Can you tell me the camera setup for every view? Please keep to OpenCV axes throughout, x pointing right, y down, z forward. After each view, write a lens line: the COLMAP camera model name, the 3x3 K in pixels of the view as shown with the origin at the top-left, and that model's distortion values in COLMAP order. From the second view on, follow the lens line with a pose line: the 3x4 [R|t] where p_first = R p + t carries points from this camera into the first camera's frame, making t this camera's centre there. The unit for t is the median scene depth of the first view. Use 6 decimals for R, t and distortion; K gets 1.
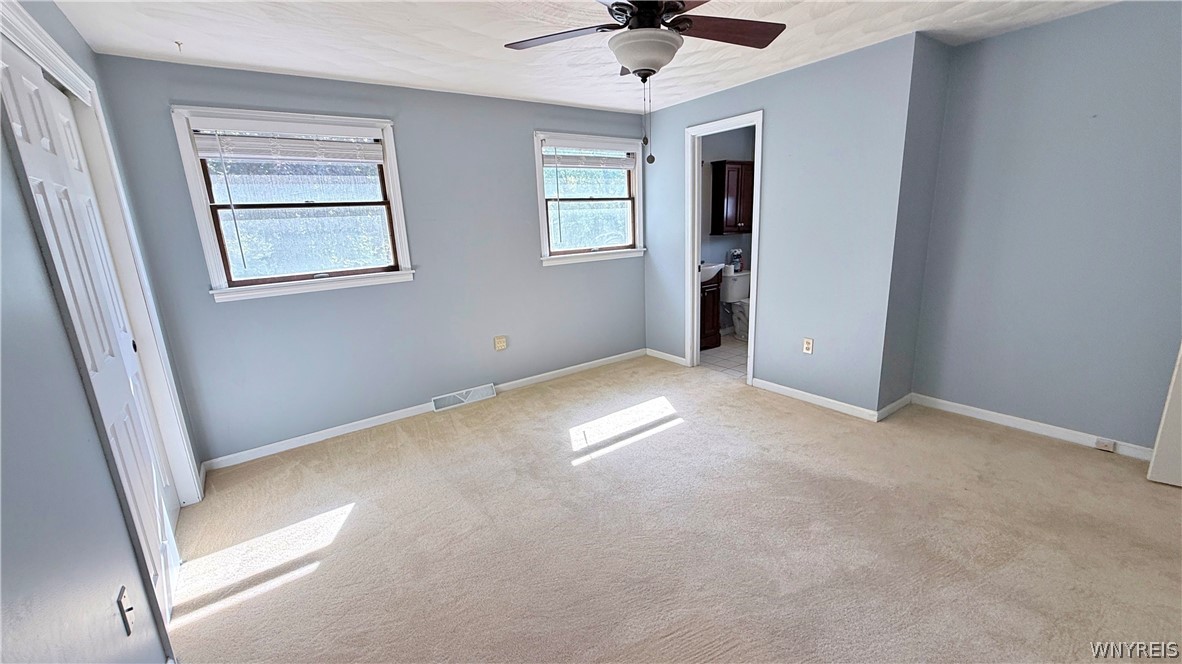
lens RADIAL K [[472.6, 0, 584.6], [0, 472.6, 332.6], [0, 0, 1]] dist [0.008778, 0.000112]
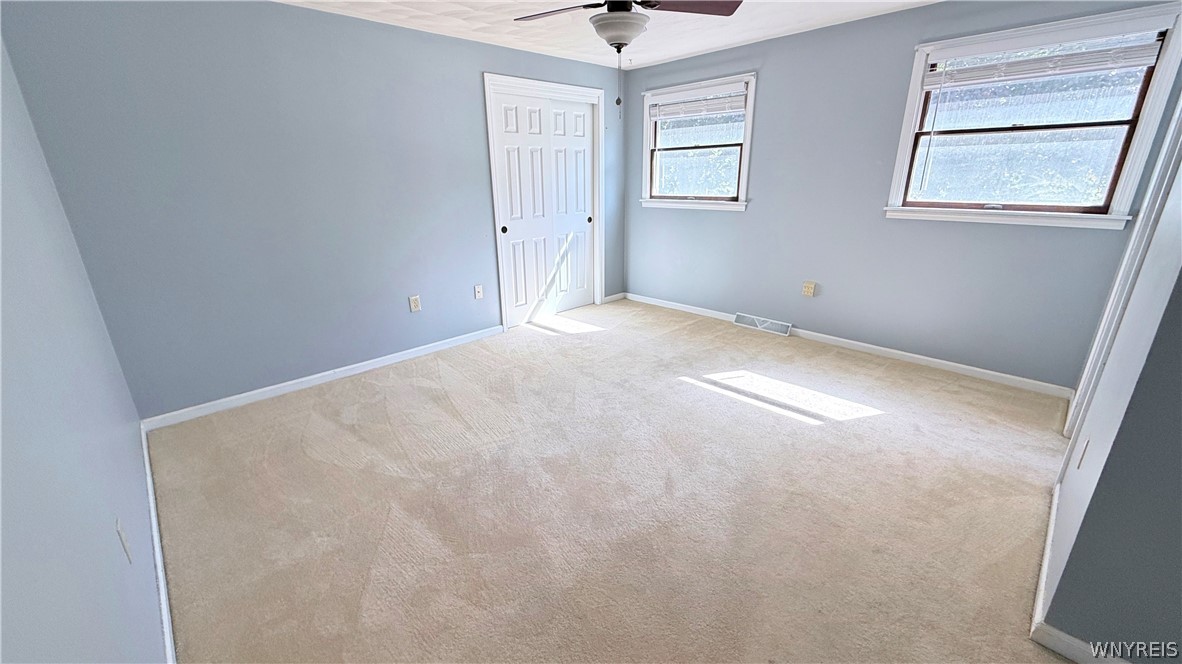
lens RADIAL K [[472.6, 0, 584.6], [0, 472.6, 332.6], [0, 0, 1]] dist [0.008778, 0.000112]
pose [[0.149406, 0.361243, -0.920425, 0.742571], [-0.221428, 0.919455, 0.324919, -0.118883], [0.963664, 0.155263, 0.217361, 0.368324]]
